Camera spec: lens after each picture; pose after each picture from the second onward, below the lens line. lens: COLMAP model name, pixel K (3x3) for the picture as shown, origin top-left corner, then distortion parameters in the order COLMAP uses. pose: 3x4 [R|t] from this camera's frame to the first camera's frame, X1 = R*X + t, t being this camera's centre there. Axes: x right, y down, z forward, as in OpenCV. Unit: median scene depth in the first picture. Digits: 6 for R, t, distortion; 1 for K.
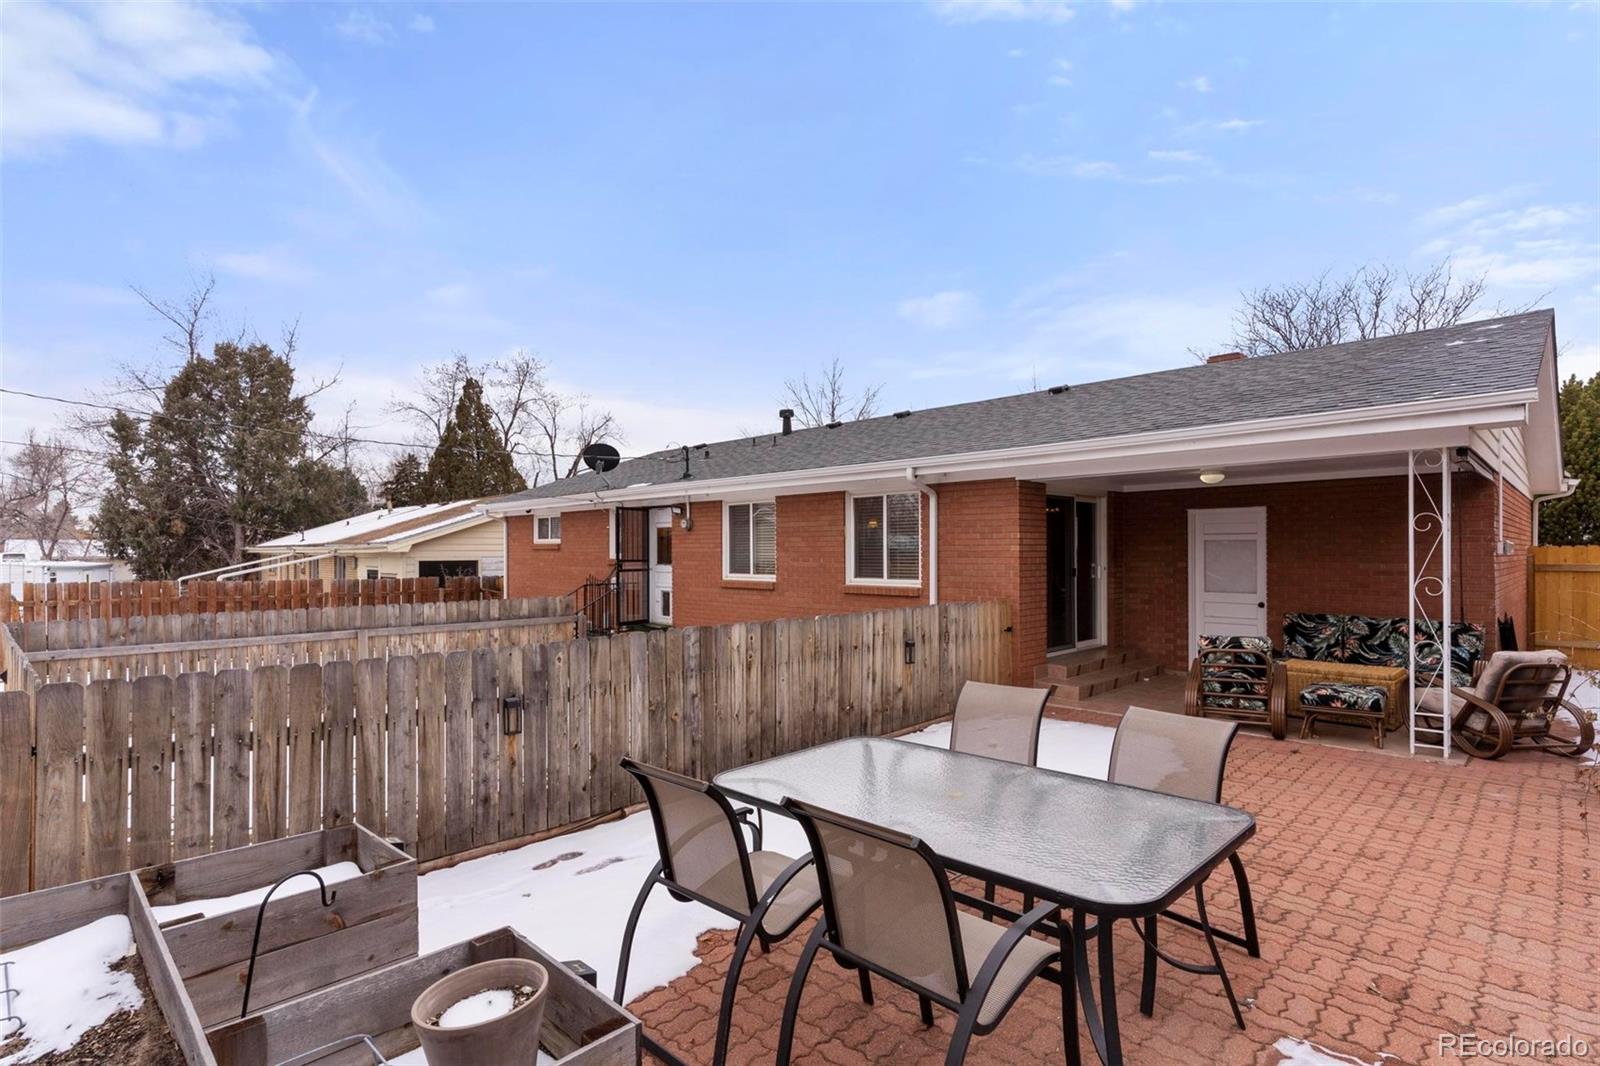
lens RADIAL K [[780.9, 0, 800.0], [0, 780.9, 533.0], [0, 0, 1]] dist [0.000052, 0.000191]
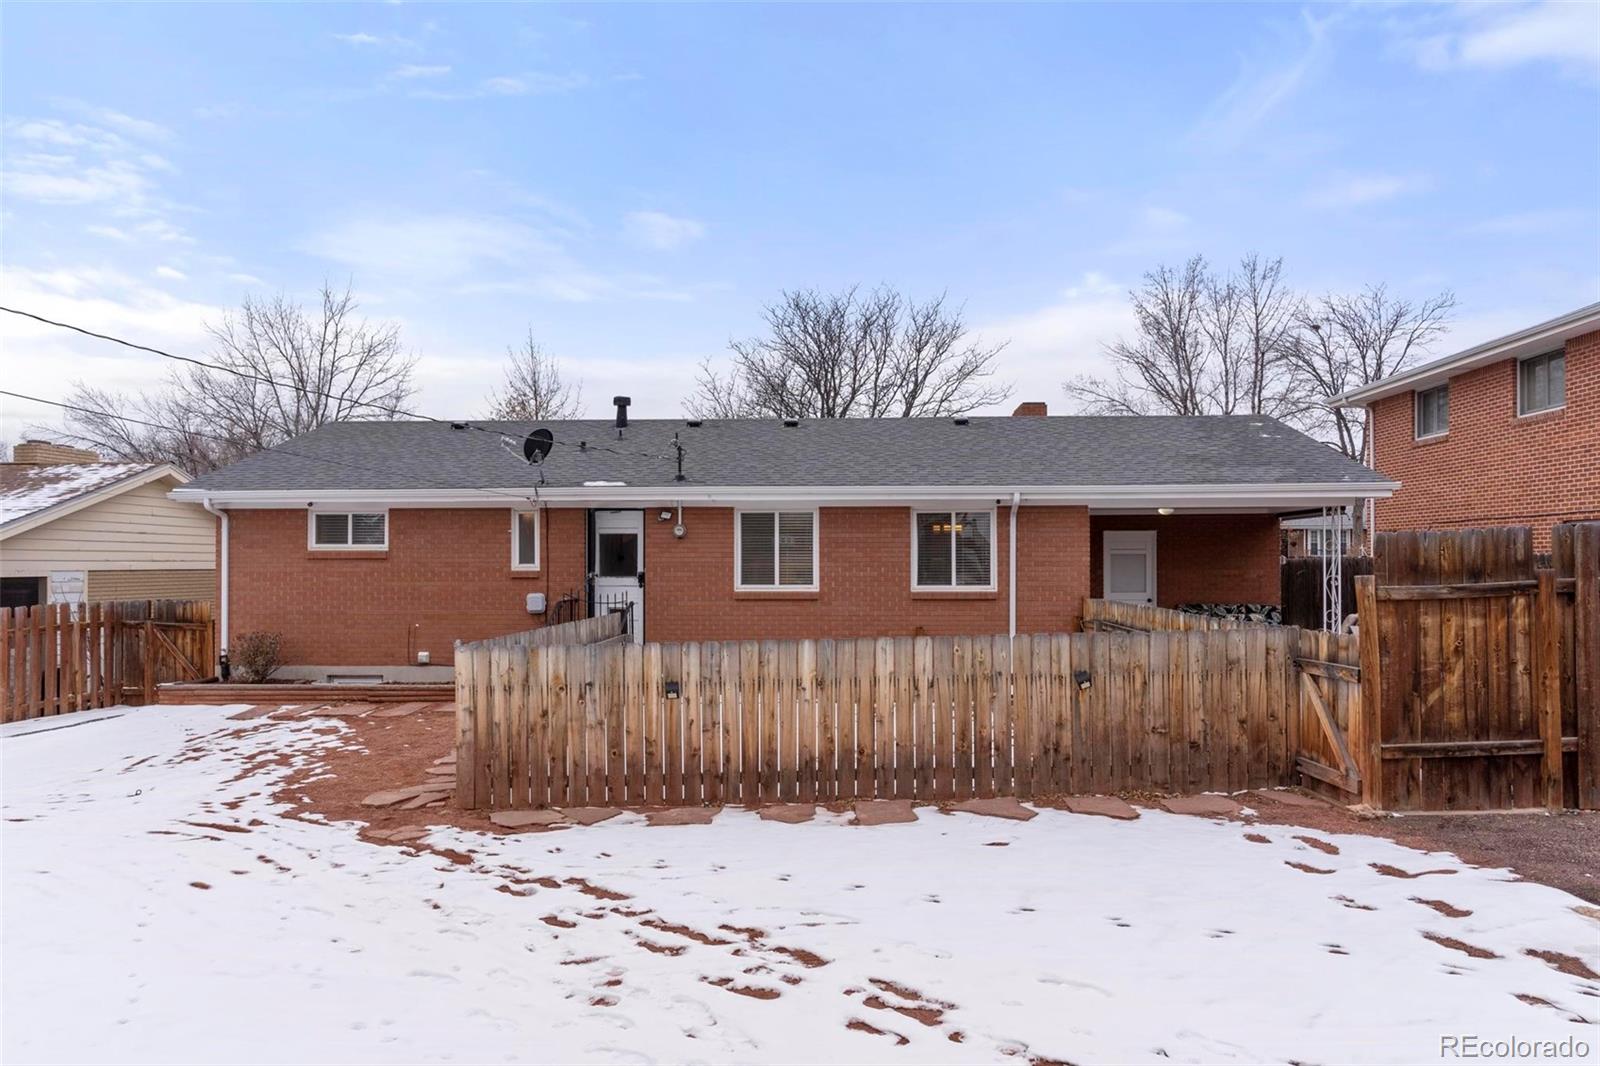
lens RADIAL K [[1130.2, 0, 800.0], [0, 1130.2, 533.0], [0, 0, 1]] dist [0.077240, 0.000250]
pose [[0.726549, 0.018135, 0.686875, -1.045647], [-0.016368, 0.999825, -0.009084, 0.000424], [-0.686920, -0.004643, 0.726718, -0.046211]]
